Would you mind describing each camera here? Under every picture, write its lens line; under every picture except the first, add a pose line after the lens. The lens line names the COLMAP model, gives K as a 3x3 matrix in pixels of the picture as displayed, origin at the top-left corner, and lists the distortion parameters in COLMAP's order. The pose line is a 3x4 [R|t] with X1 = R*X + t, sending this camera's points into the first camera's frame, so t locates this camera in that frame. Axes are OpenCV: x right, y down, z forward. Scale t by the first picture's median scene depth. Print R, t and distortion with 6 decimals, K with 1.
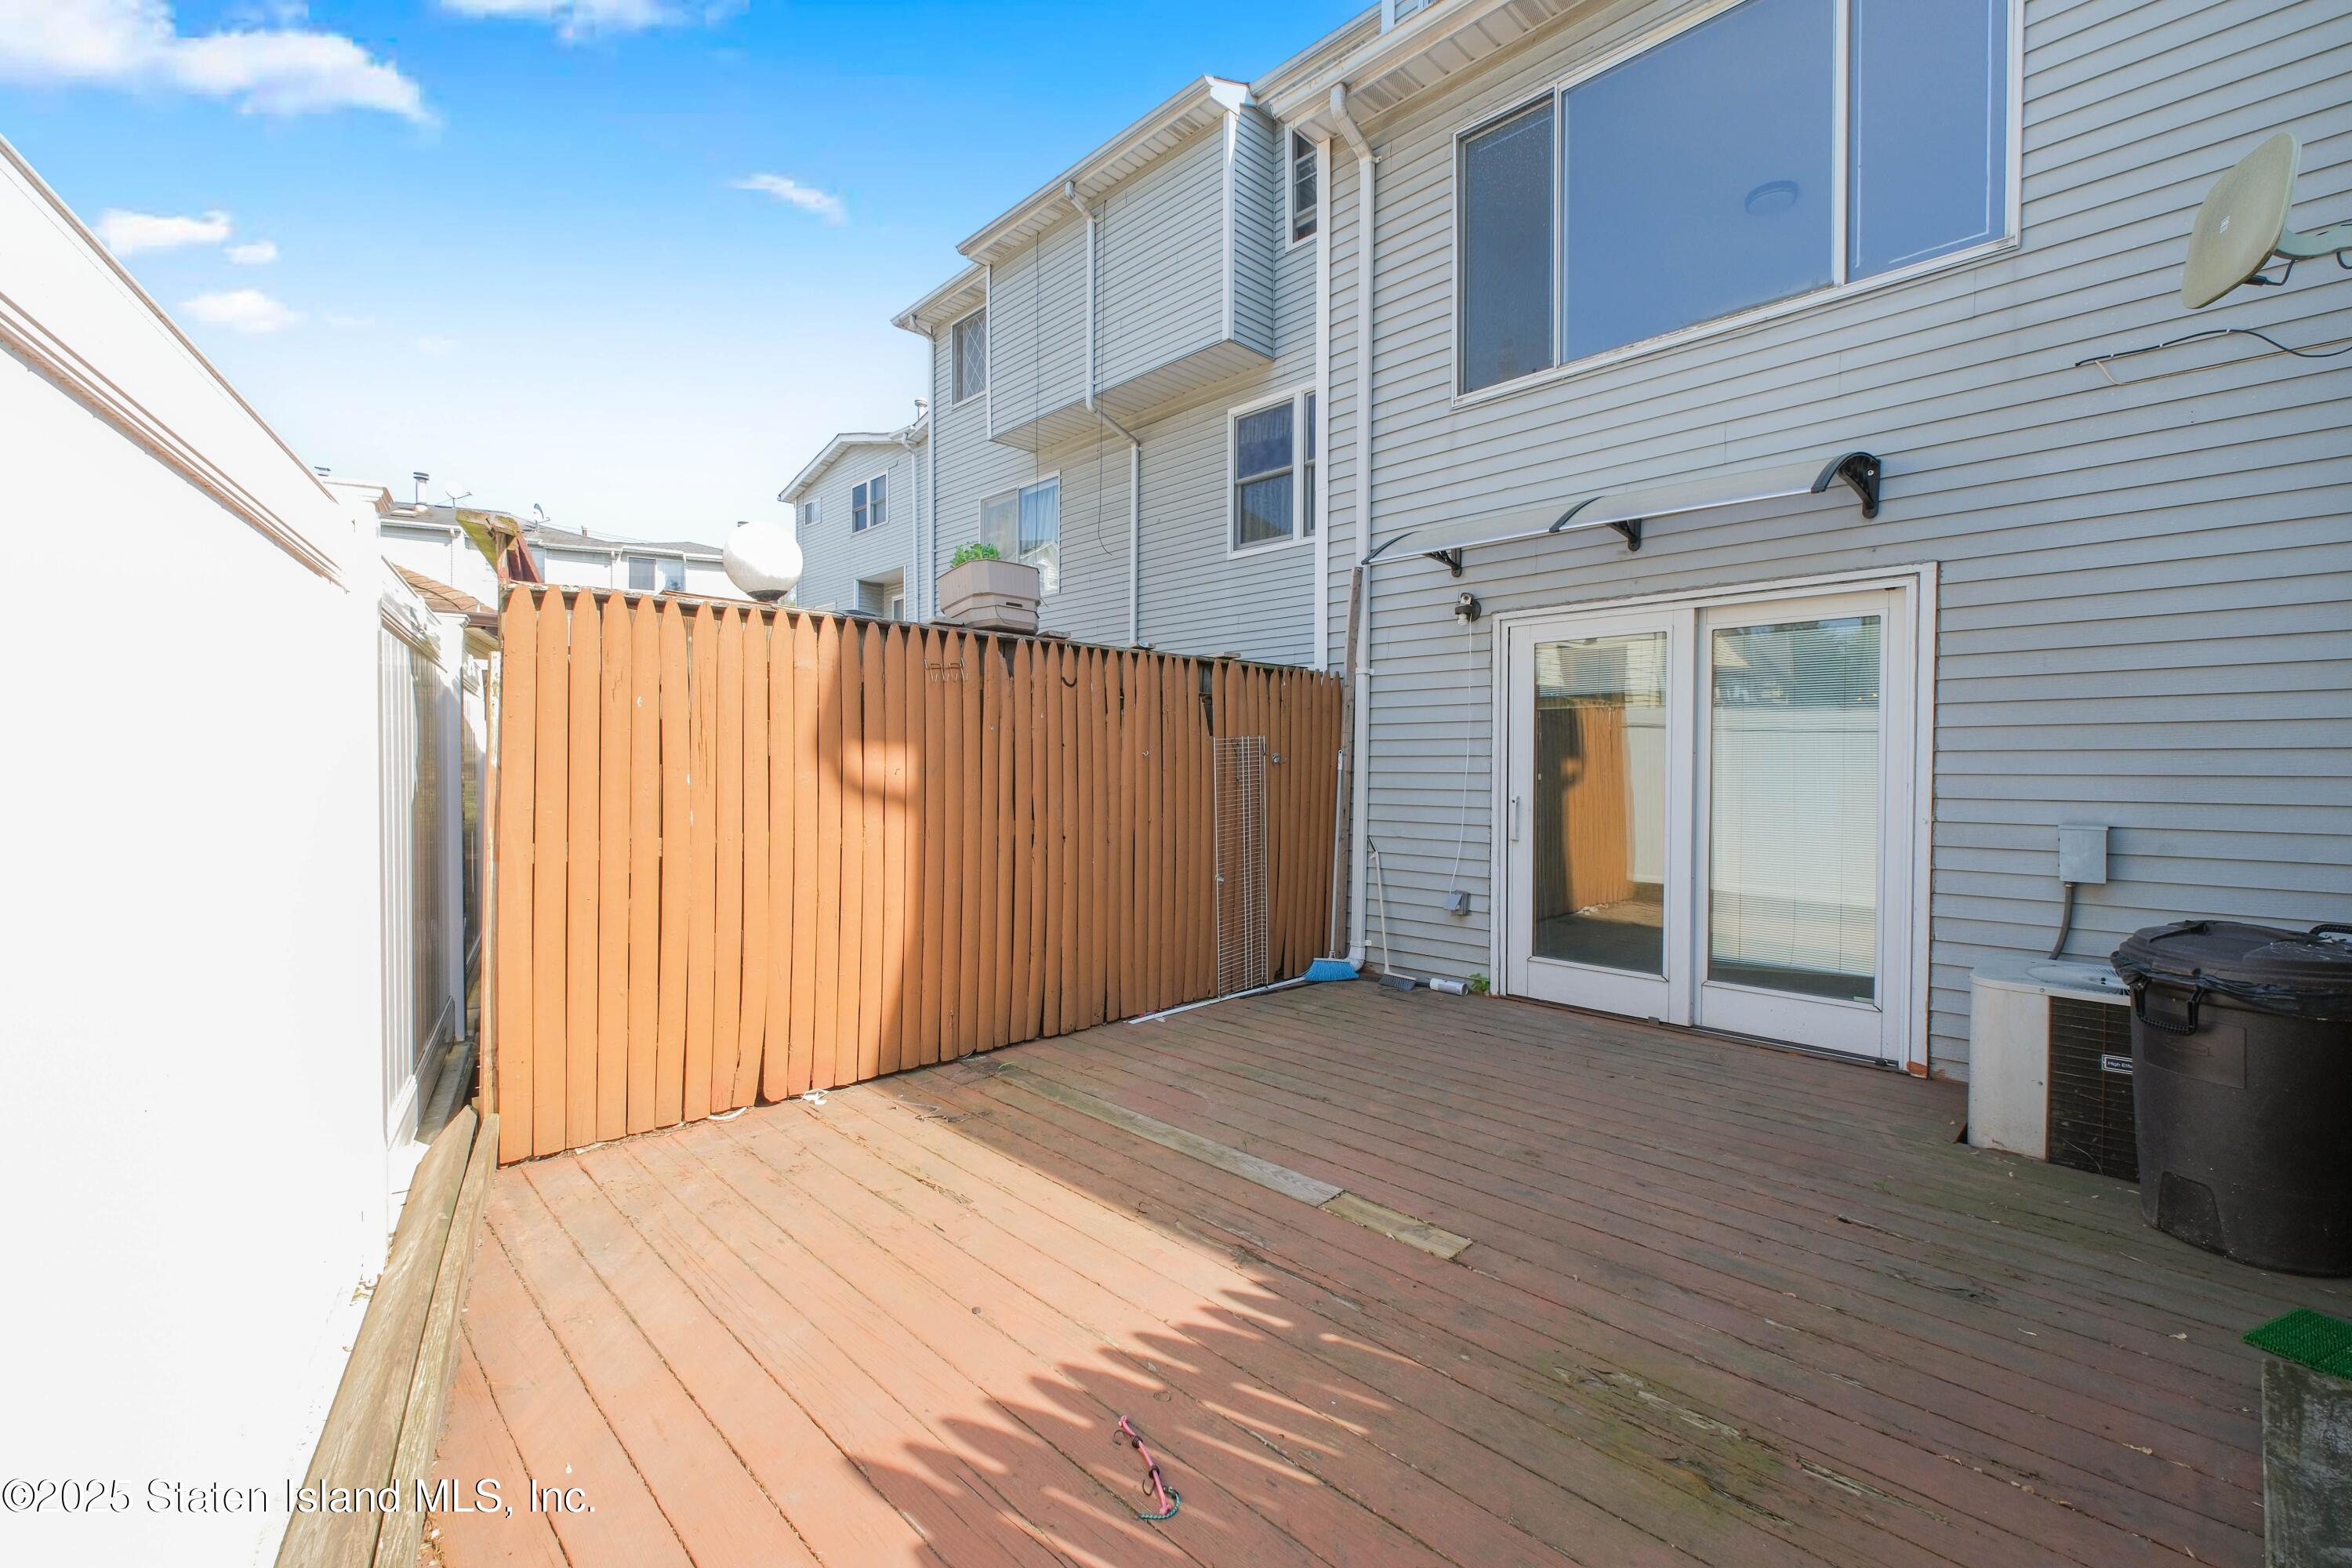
lens RADIAL K [[981.9, 0, 1176.0], [0, 981.9, 784.0], [0, 0, 1]] dist [0.002080, -0.000414]
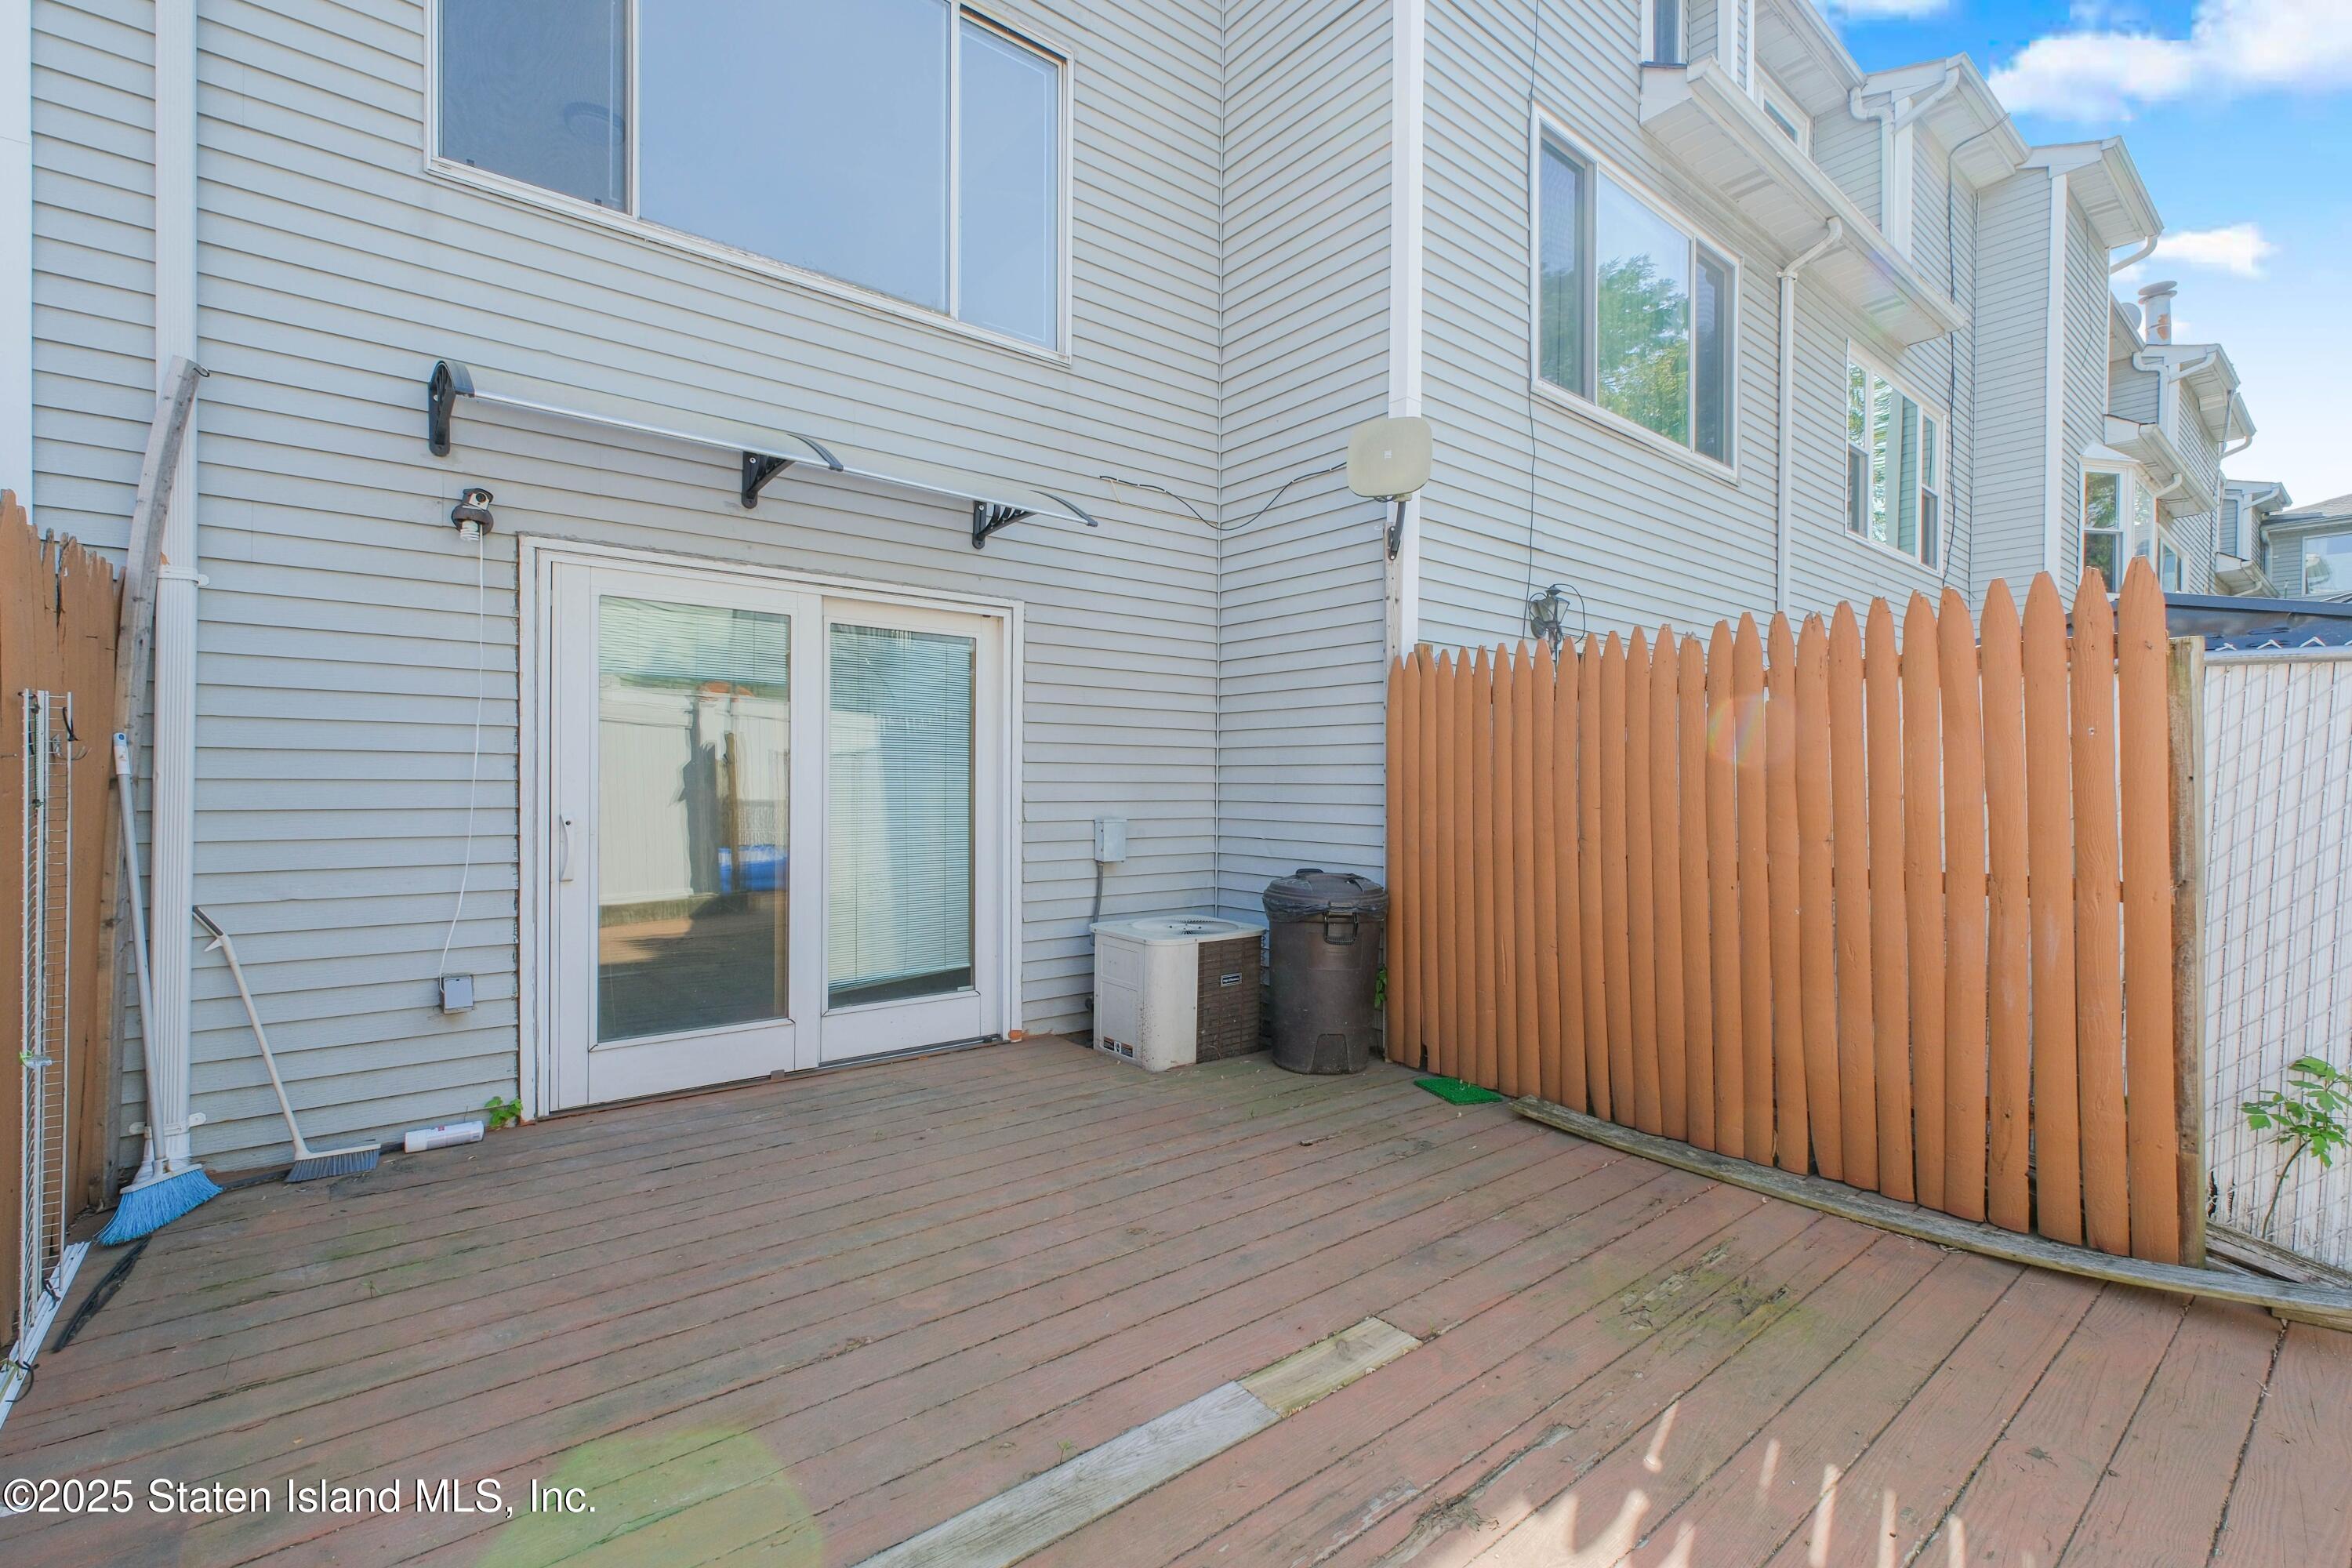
lens RADIAL K [[981.9, 0, 1176.0], [0, 981.9, 784.0], [0, 0, 1]] dist [0.002080, -0.000414]
pose [[0.112688, -0.008712, 0.993592, -0.472799], [0.008497, 0.999933, 0.007803, -0.017541], [-0.993594, 0.007563, 0.112754, 0.858749]]
